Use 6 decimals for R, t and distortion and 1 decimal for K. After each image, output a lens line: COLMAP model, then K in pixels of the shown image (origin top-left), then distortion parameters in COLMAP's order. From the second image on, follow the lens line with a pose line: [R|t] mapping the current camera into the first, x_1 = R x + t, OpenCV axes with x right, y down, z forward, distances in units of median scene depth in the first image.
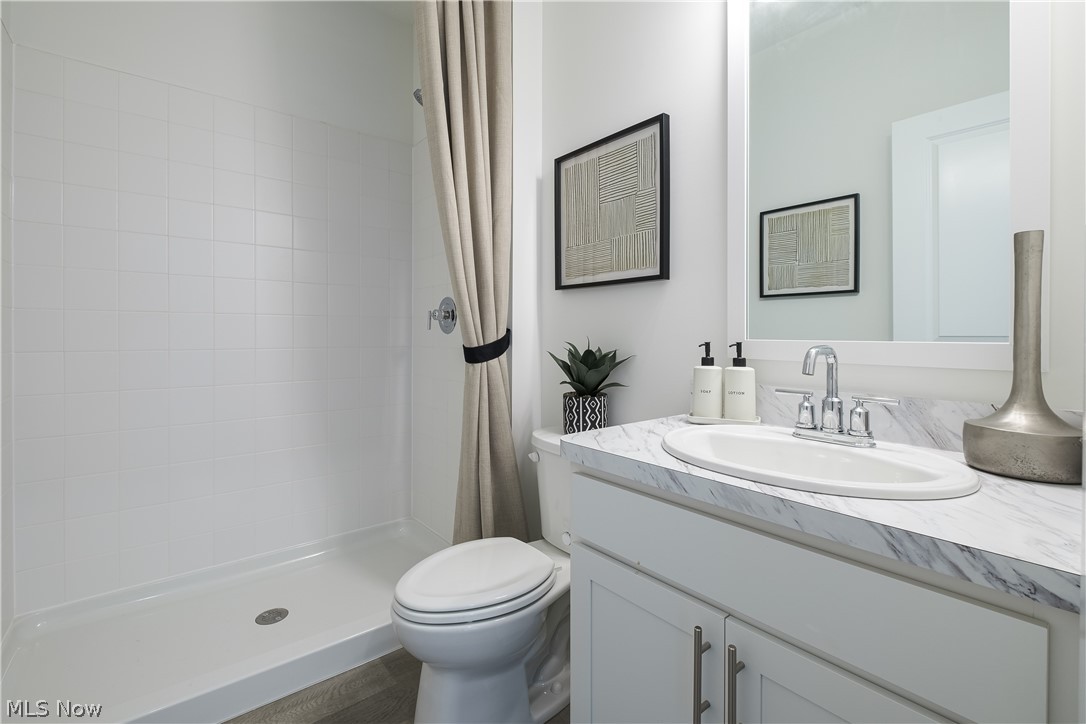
lens RADIAL K [[491.1, 0, 541.9], [0, 491.1, 336.9], [0, 0, 1]] dist [-0.000163, -0.000147]
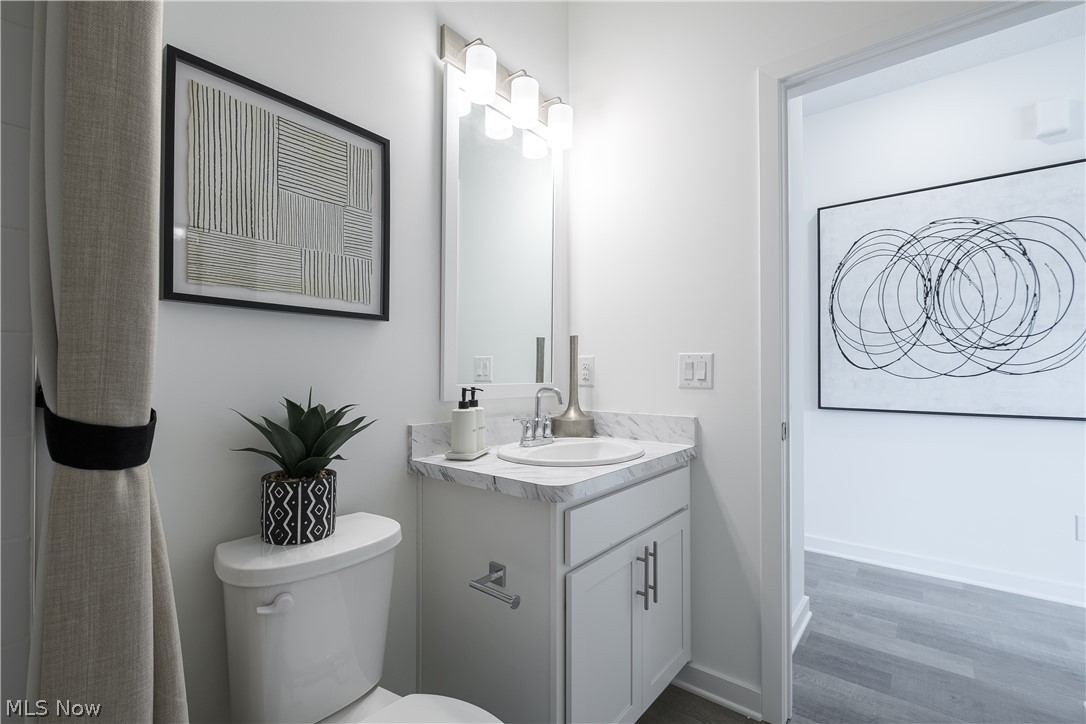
lens RADIAL K [[486.8, 0, 543.1], [0, 486.8, 356.6], [0, 0, 1]] dist [0.000083, -0.000649]
pose [[-0.219422, 0.022415, 0.975373, -0.681107], [0.002360, 0.999745, -0.022444, -0.029616], [-0.975627, -0.002623, -0.219419, 0.901004]]
